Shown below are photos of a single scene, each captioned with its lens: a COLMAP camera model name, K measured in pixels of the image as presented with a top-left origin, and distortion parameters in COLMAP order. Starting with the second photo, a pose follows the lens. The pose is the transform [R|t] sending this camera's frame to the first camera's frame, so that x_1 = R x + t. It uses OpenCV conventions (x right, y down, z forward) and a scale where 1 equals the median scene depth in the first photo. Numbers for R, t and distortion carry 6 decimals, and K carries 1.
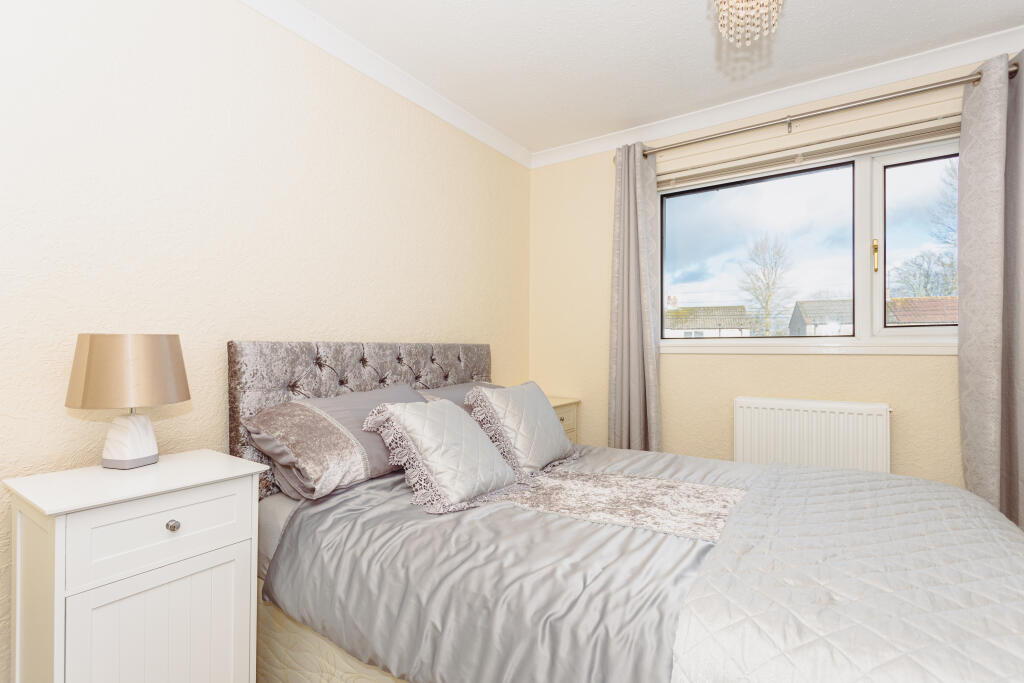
lens RADIAL K [[485.9, 0, 506.0], [0, 485.9, 347.0], [0, 0, 1]] dist [0.002072, -0.000237]
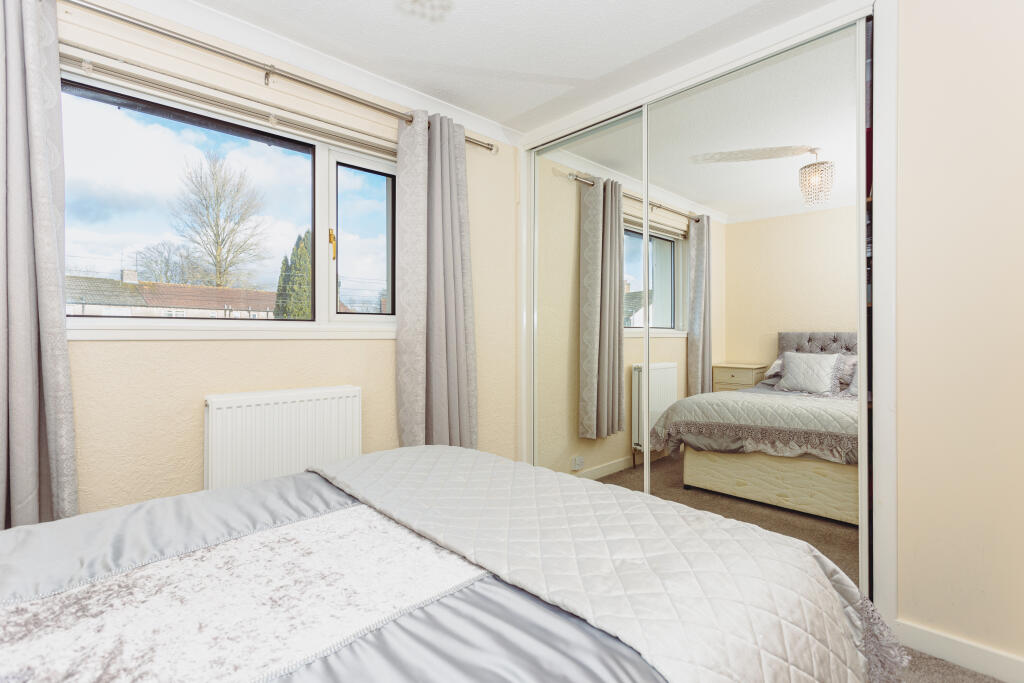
lens RADIAL K [[485.9, 0, 508.7], [0, 485.9, 337.3], [0, 0, 1]] dist [0.002072, -0.000237]
pose [[0.229097, -0.006003, 0.973385, -0.168068], [-0.009284, 0.999922, 0.008351, -0.000952], [-0.973359, -0.010950, 0.229024, 0.381710]]
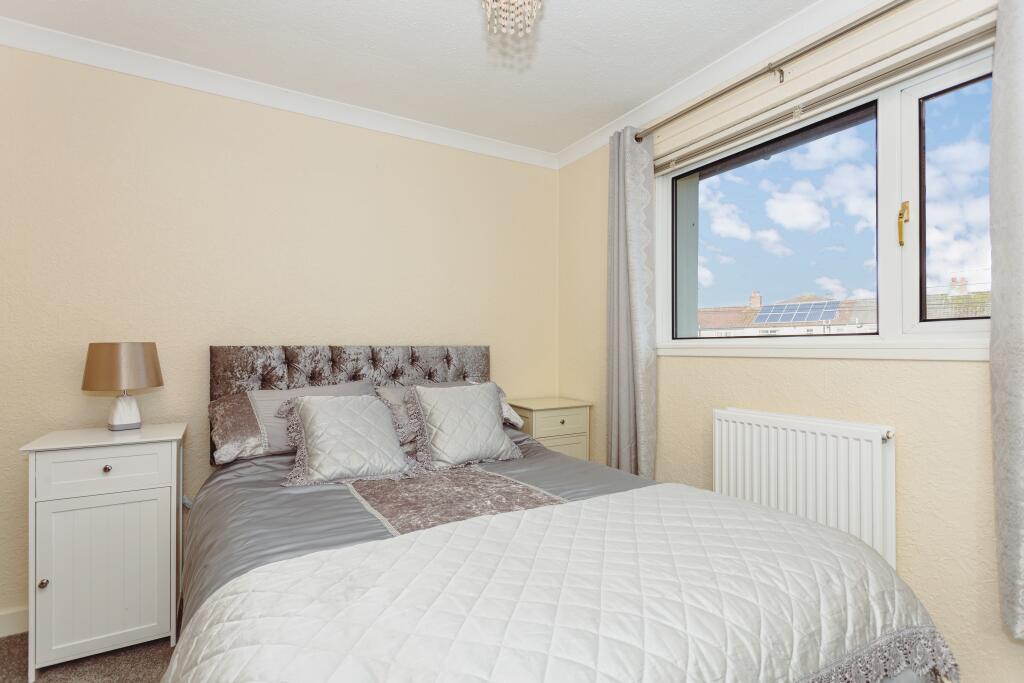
lens RADIAL K [[485.9, 0, 504.9], [0, 485.9, 343.4], [0, 0, 1]] dist [0.002072, -0.000237]
pose [[0.902758, -0.004380, -0.430126, 0.524562], [0.002777, 0.999987, -0.004355, -0.007065], [0.430139, 0.002737, 0.902758, 0.077670]]
